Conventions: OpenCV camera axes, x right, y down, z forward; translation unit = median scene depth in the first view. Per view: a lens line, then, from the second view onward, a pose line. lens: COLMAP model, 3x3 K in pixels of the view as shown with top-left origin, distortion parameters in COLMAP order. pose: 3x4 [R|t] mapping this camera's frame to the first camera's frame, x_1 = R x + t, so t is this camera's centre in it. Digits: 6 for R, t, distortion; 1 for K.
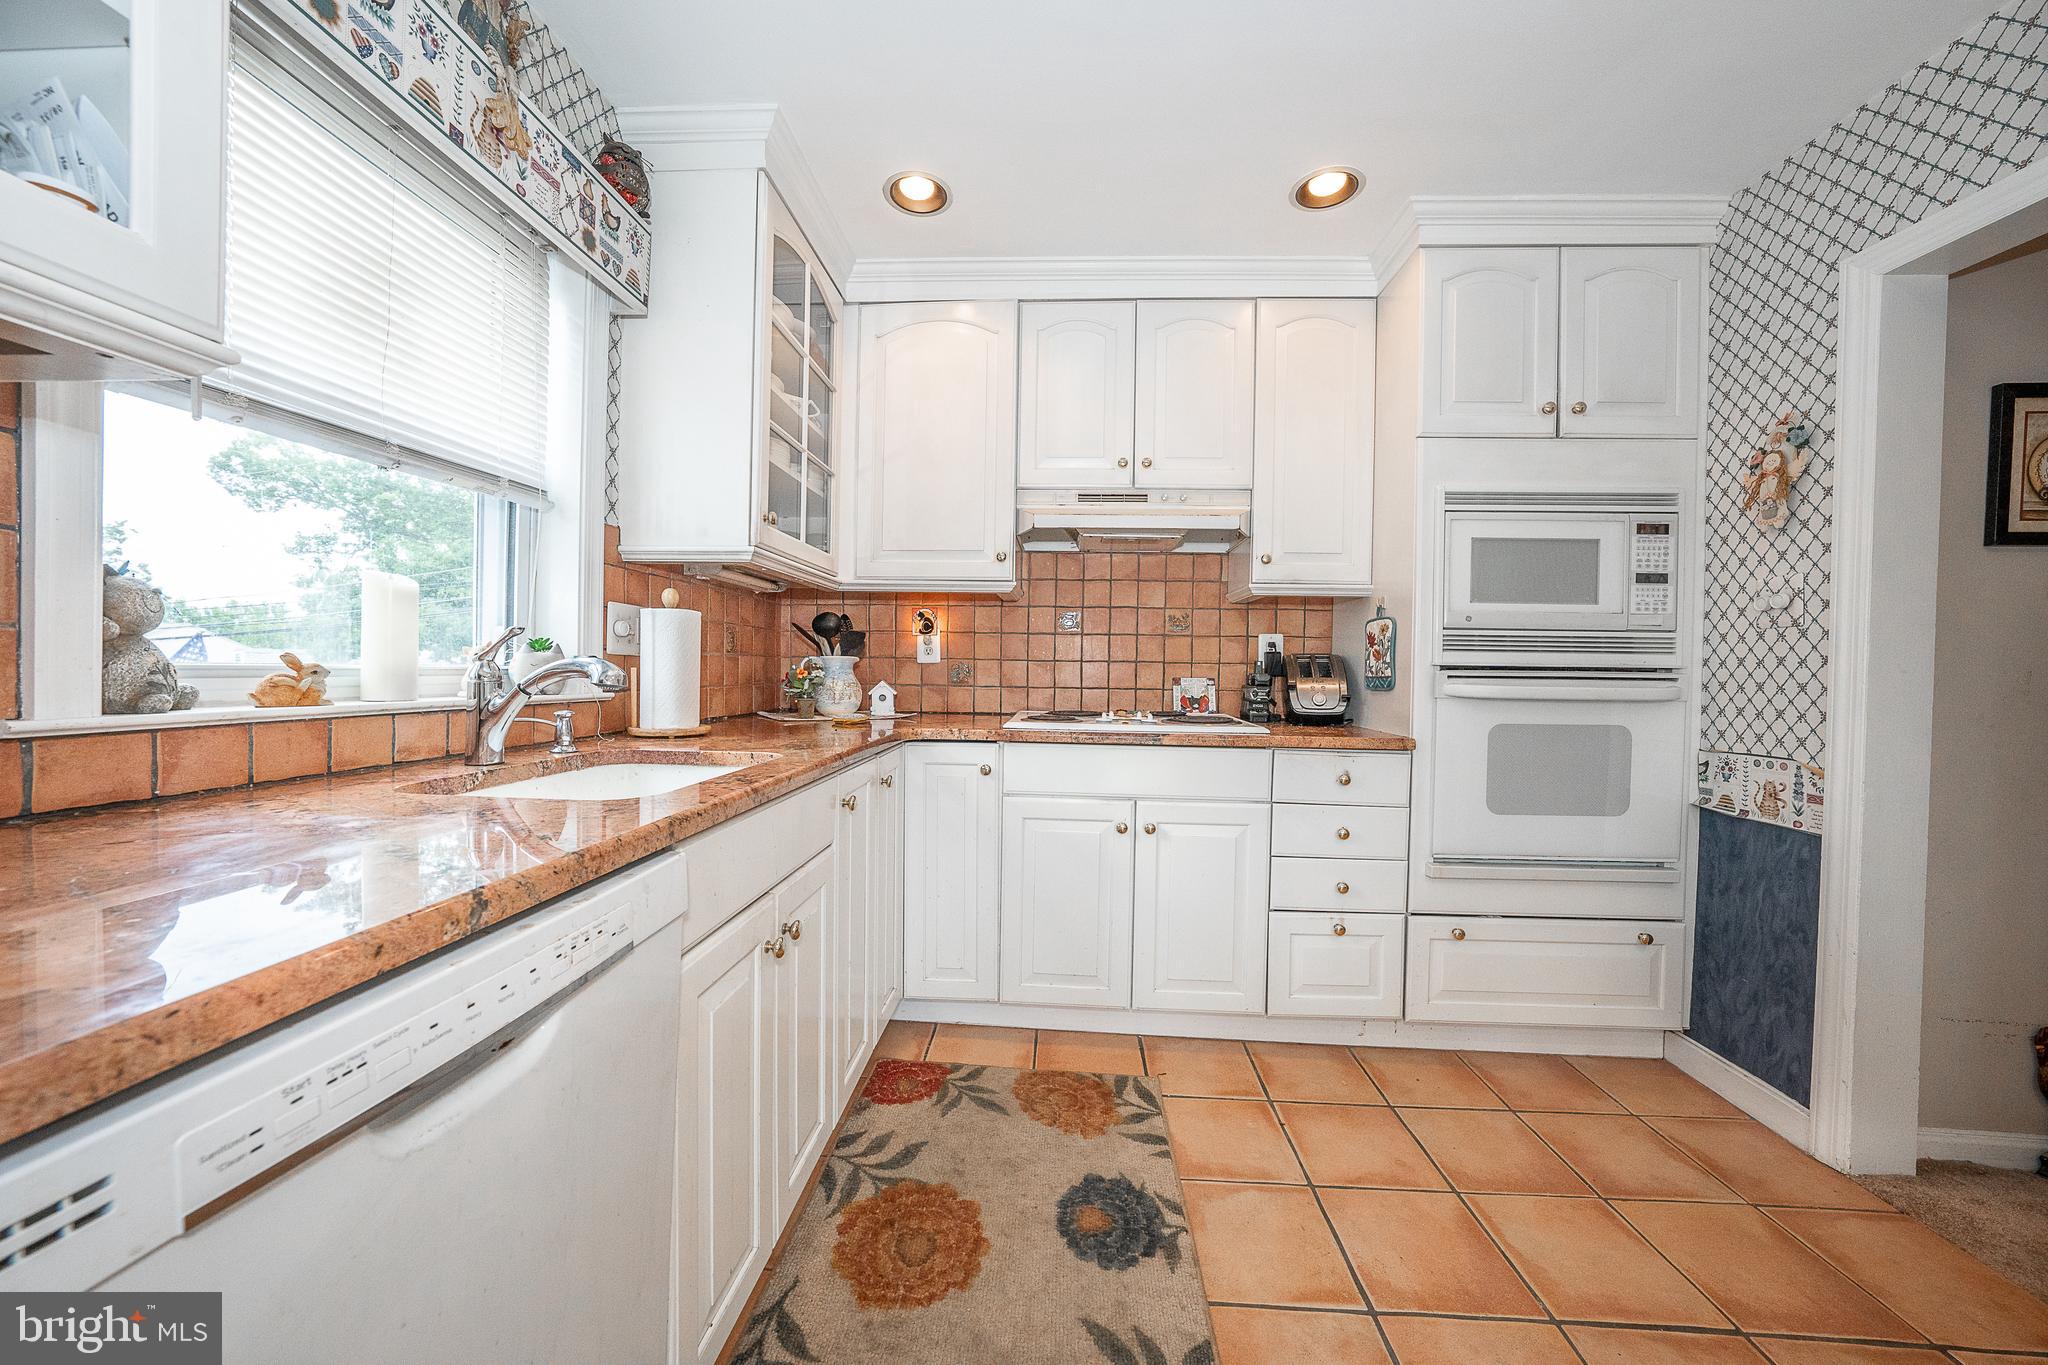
lens RADIAL K [[705.4, 0, 1026.2], [0, 705.4, 676.5], [0, 0, 1]] dist [-0.029939, 0.006578]
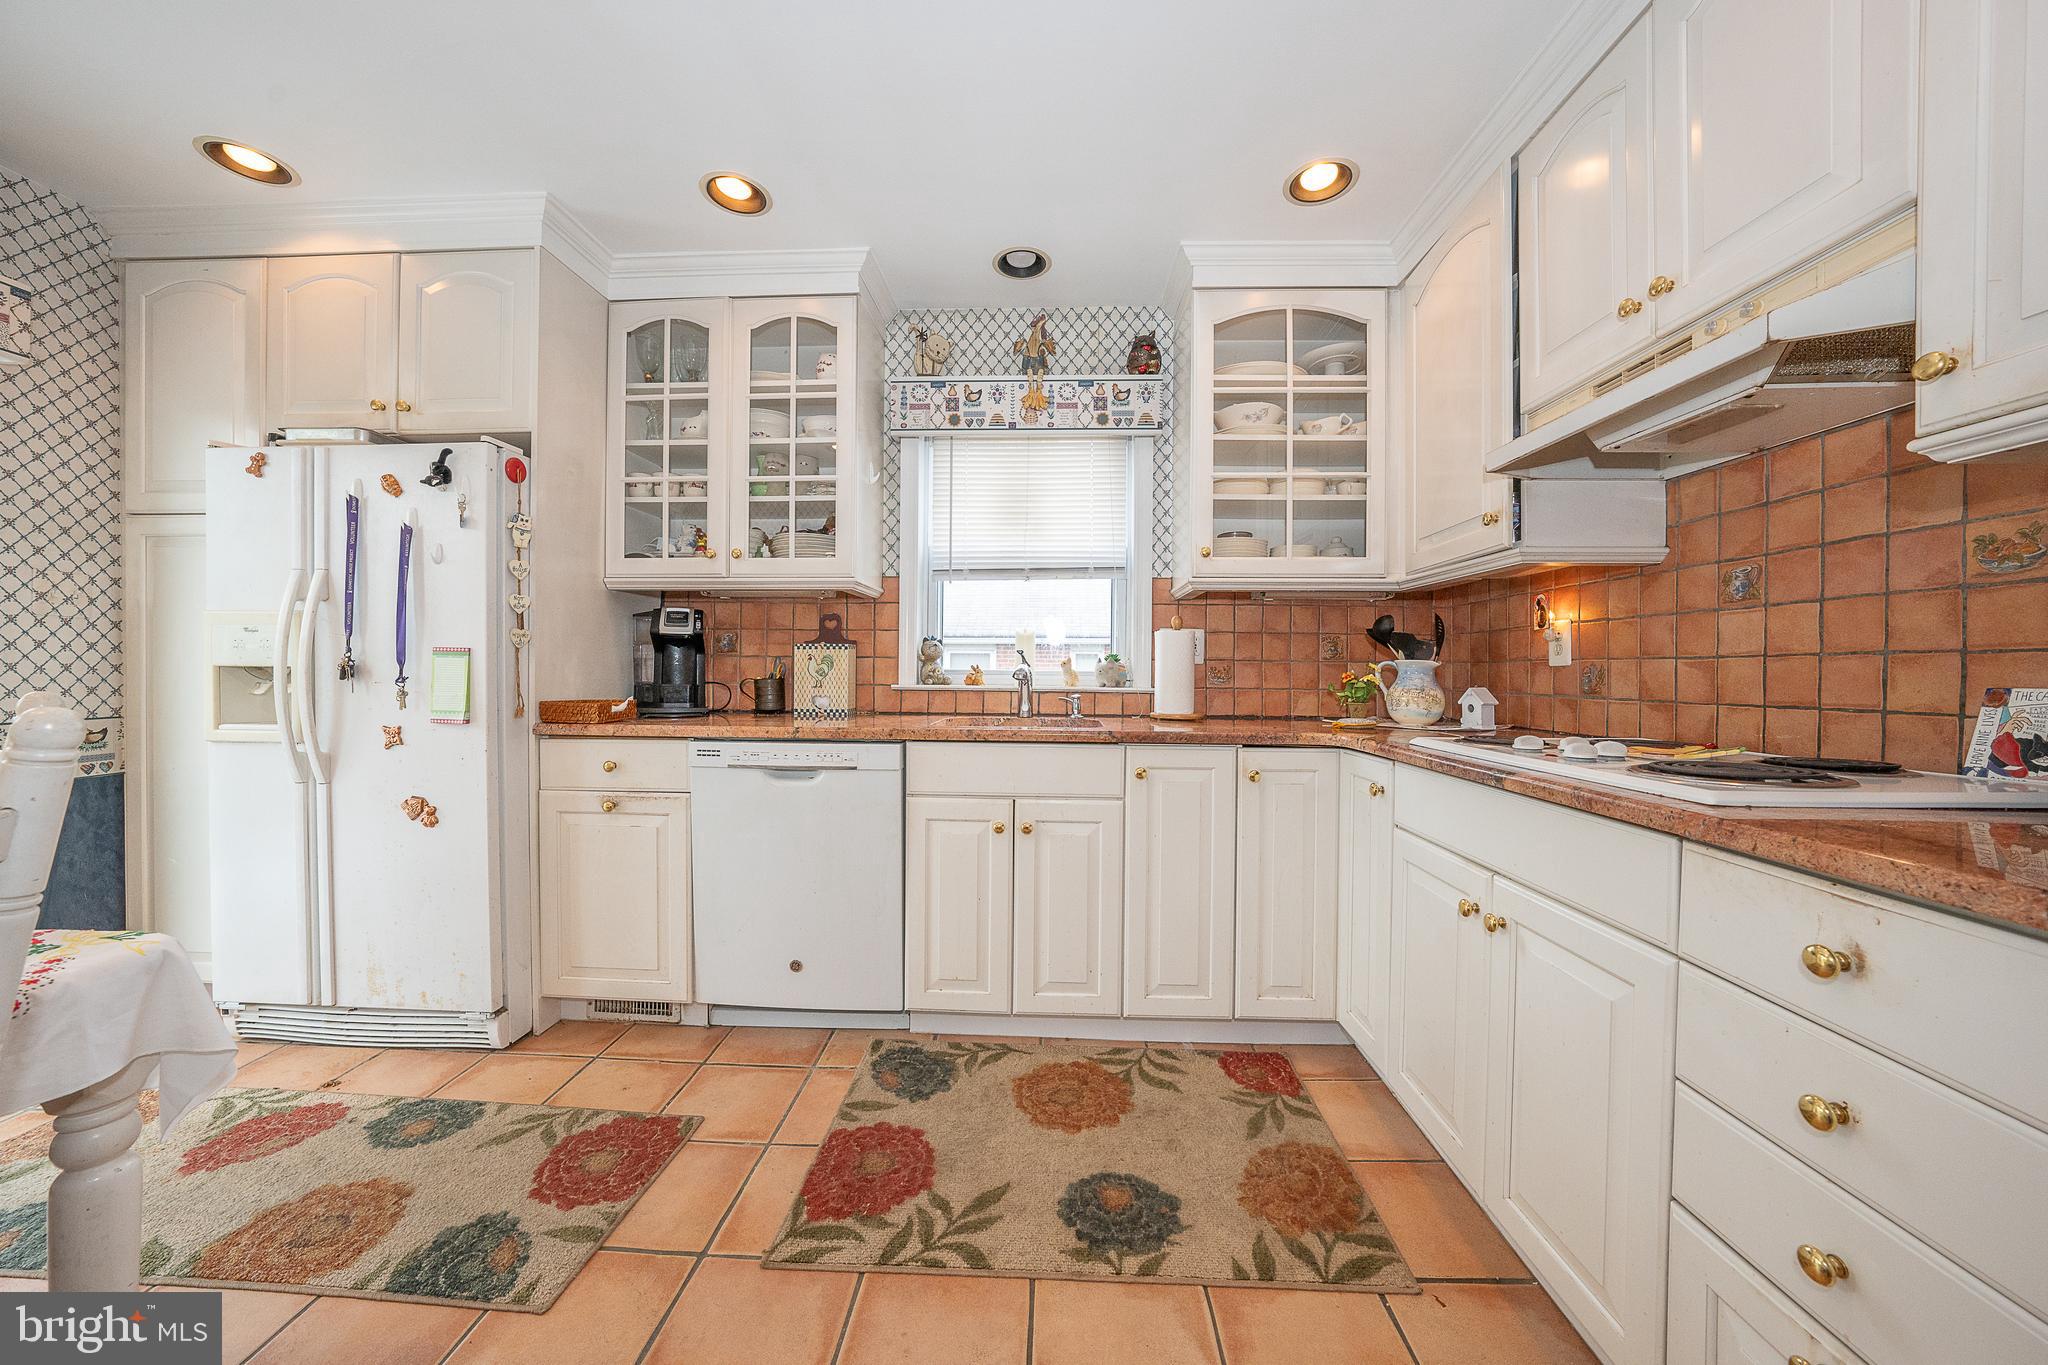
lens RADIAL K [[705.4, 0, 1026.2], [0, 705.4, 676.5], [0, 0, 1]] dist [-0.029939, 0.006578]
pose [[0.015504, -0.007940, -0.999848, 0.901630], [-0.021446, 0.999736, -0.008272, 0.015718], [0.999650, 0.021571, 0.015330, 0.664968]]
